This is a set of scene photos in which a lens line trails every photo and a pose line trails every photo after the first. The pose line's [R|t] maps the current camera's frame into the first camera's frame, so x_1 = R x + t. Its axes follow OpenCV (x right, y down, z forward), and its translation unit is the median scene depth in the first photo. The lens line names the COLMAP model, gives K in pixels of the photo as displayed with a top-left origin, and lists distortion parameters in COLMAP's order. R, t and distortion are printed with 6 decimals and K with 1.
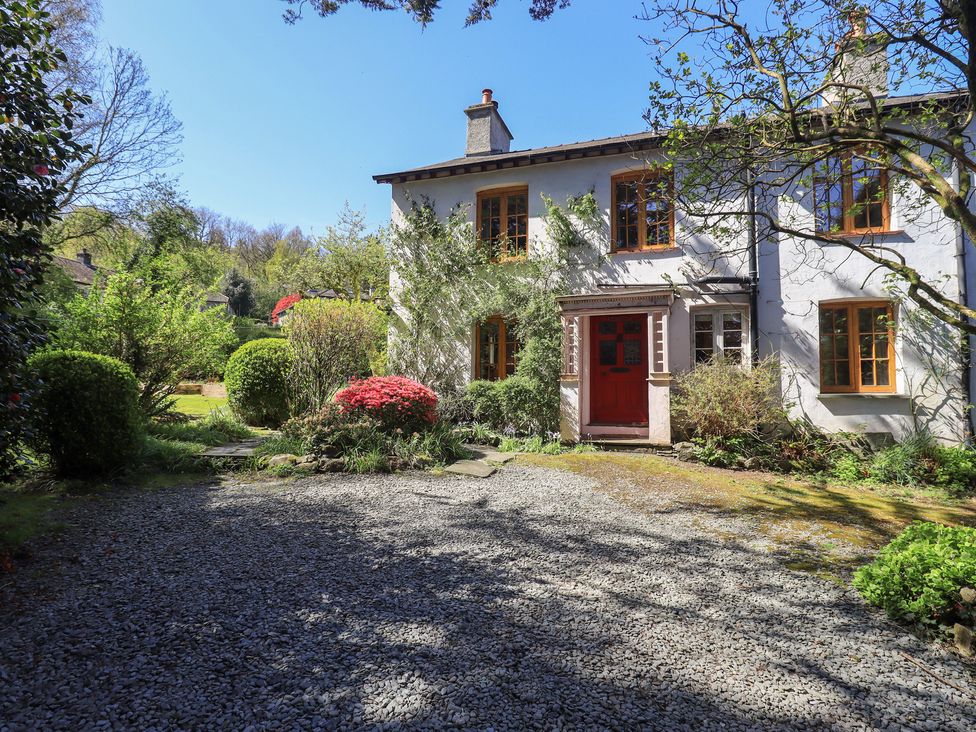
lens RADIAL K [[510.2, 0, 493.4], [0, 510.2, 360.1], [0, 0, 1]] dist [0.008522, 0.000342]
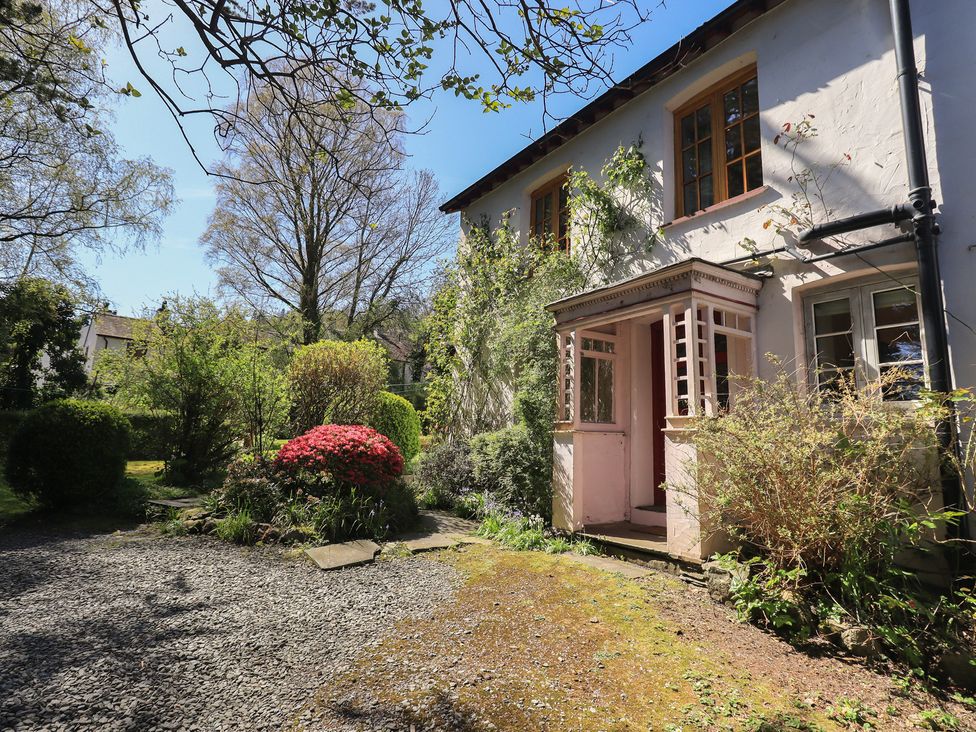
lens RADIAL K [[510.2, 0, 493.4], [0, 510.2, 360.1], [0, 0, 1]] dist [0.008522, 0.000342]
pose [[0.807277, -0.075030, -0.585384, 0.437165], [0.012229, 0.993799, -0.110513, 0.019564], [0.590046, 0.082056, 0.803189, 0.411594]]
